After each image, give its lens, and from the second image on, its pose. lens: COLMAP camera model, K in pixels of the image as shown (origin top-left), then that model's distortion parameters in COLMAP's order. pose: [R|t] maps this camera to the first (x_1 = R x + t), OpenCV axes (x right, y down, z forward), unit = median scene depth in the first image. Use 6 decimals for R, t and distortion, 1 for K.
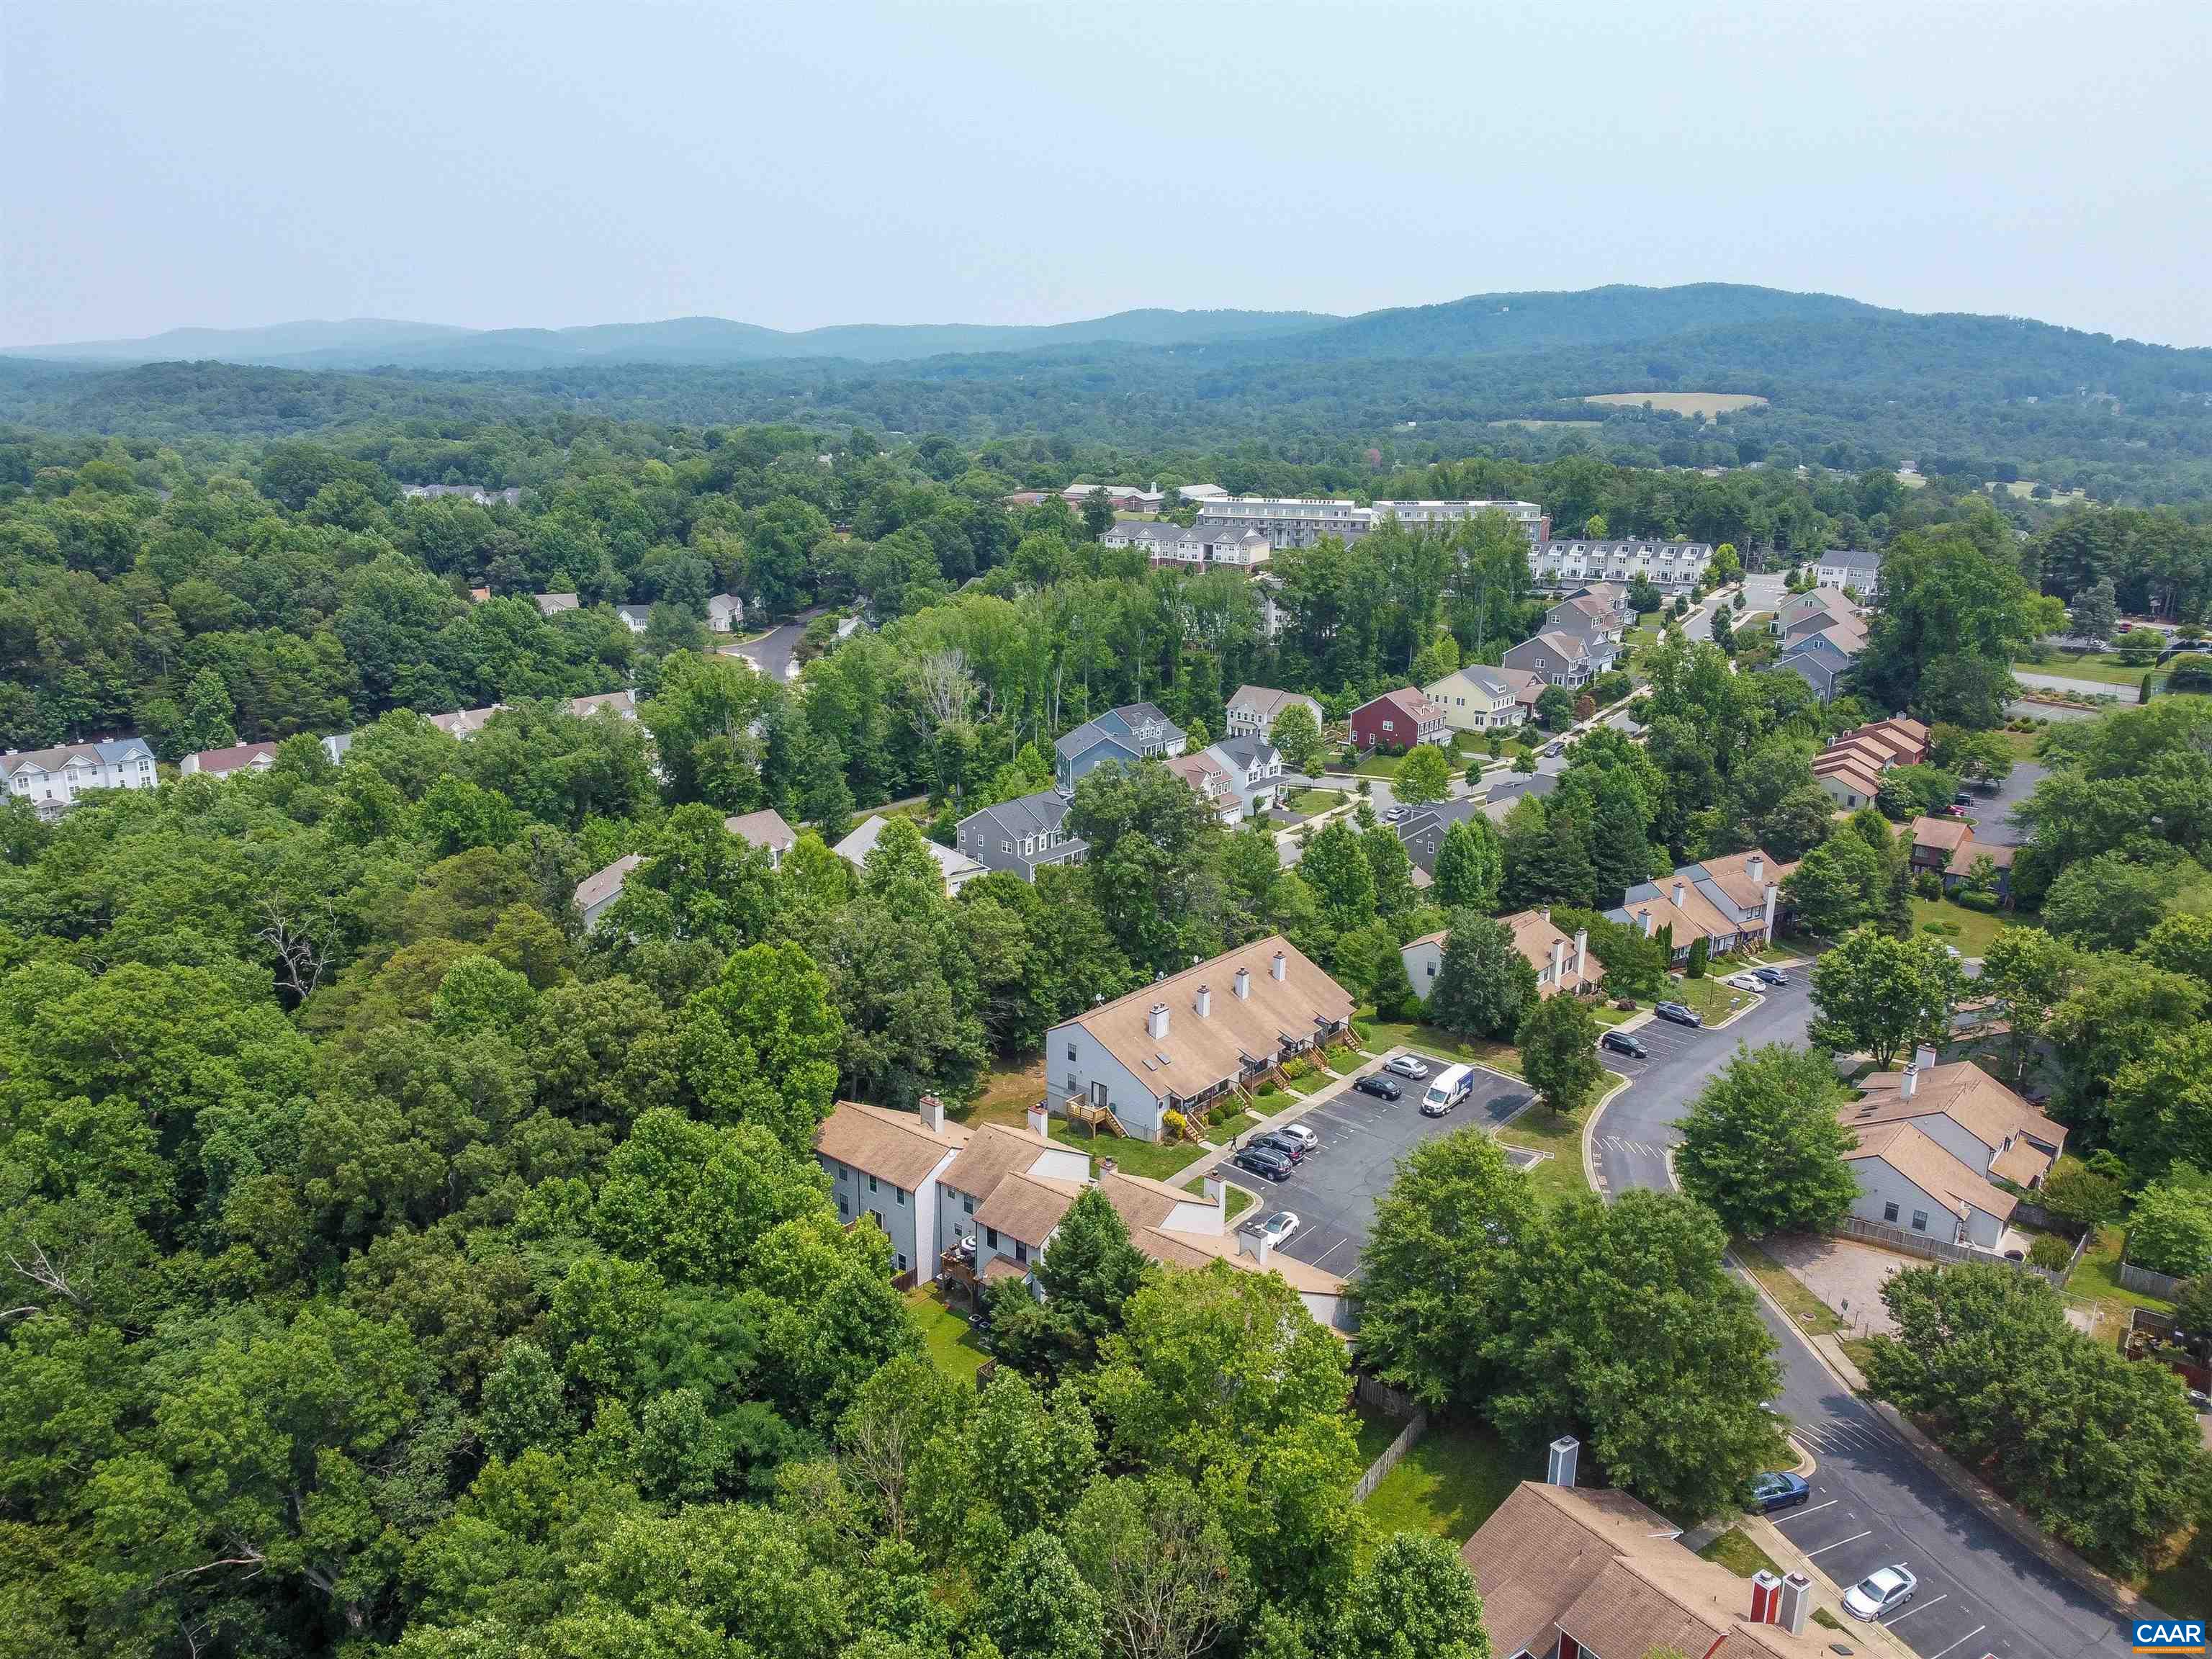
lens RADIAL K [[1719.6, 0, 1105.1], [0, 1719.6, 822.2], [0, 0, 1]] dist [-0.003650, -0.000250]
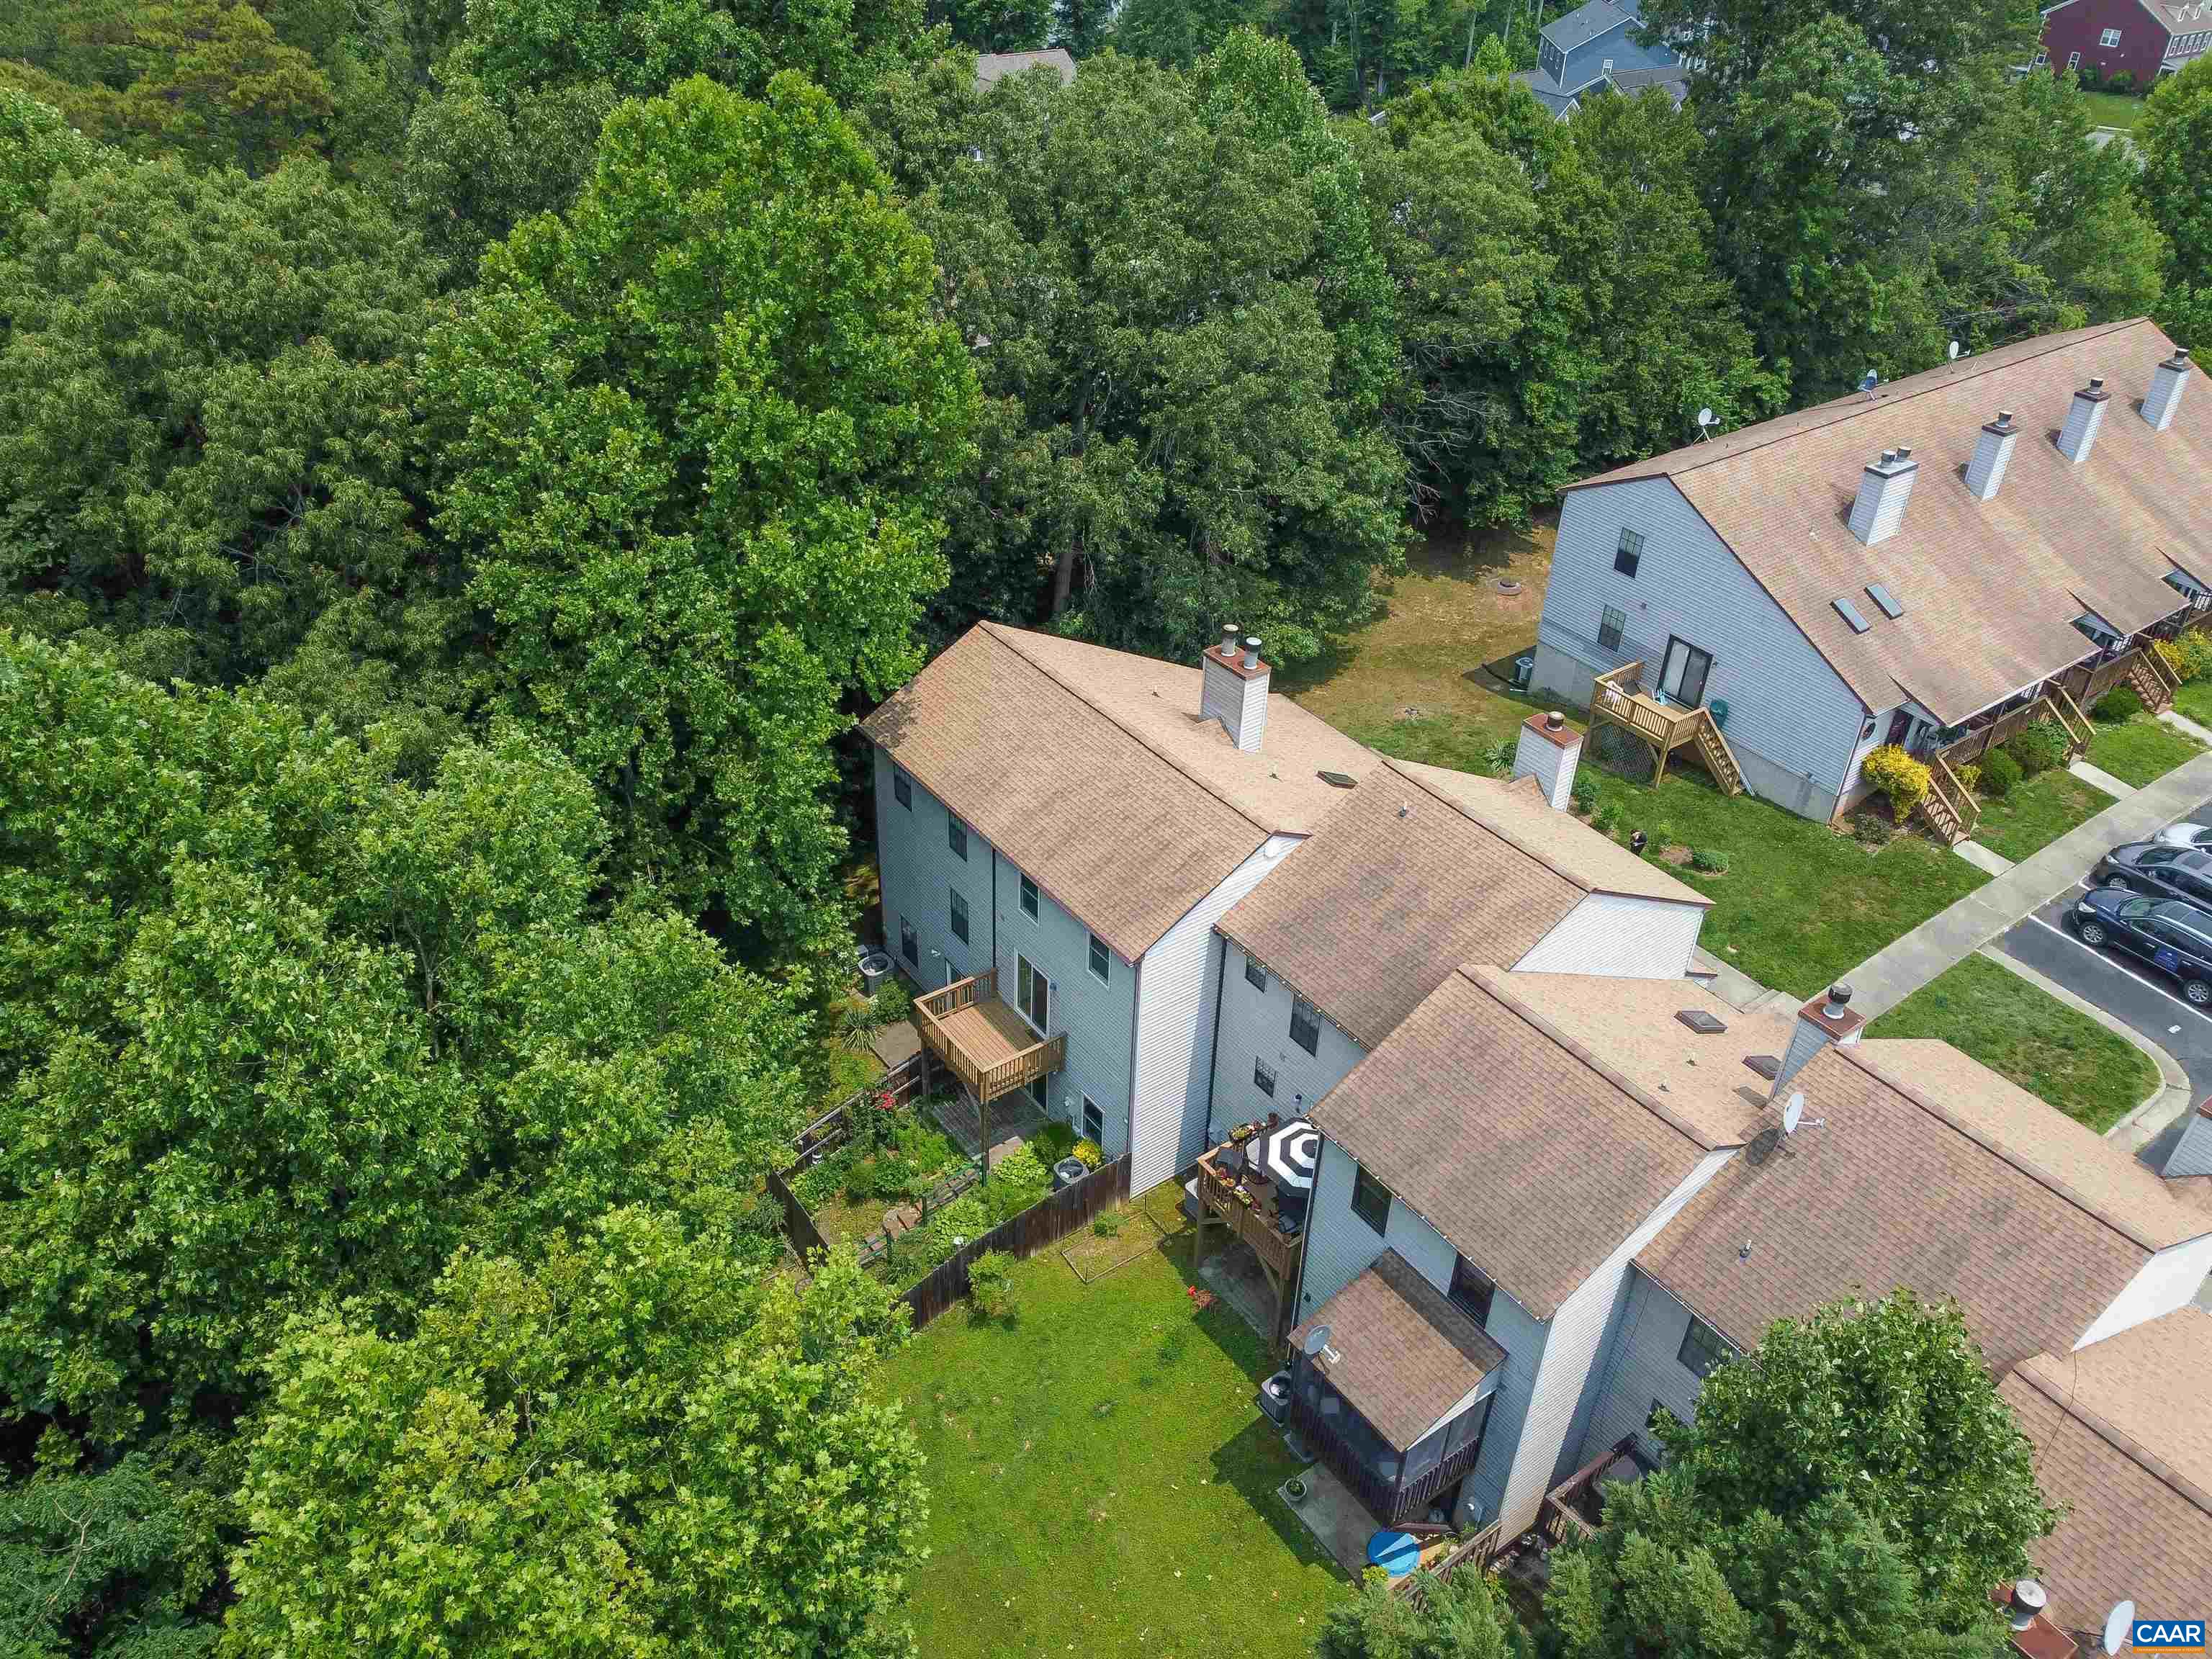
lens RADIAL K [[1719.6, 0, 1121.5], [0, 1719.6, 822.4], [0, 0, 1]] dist [-0.003650, -0.000250]
pose [[0.973516, 0.148088, -0.174173, -0.054378], [-0.085427, 0.942297, 0.323695, 0.077871], [0.212058, -0.300244, 0.929992, 0.615871]]
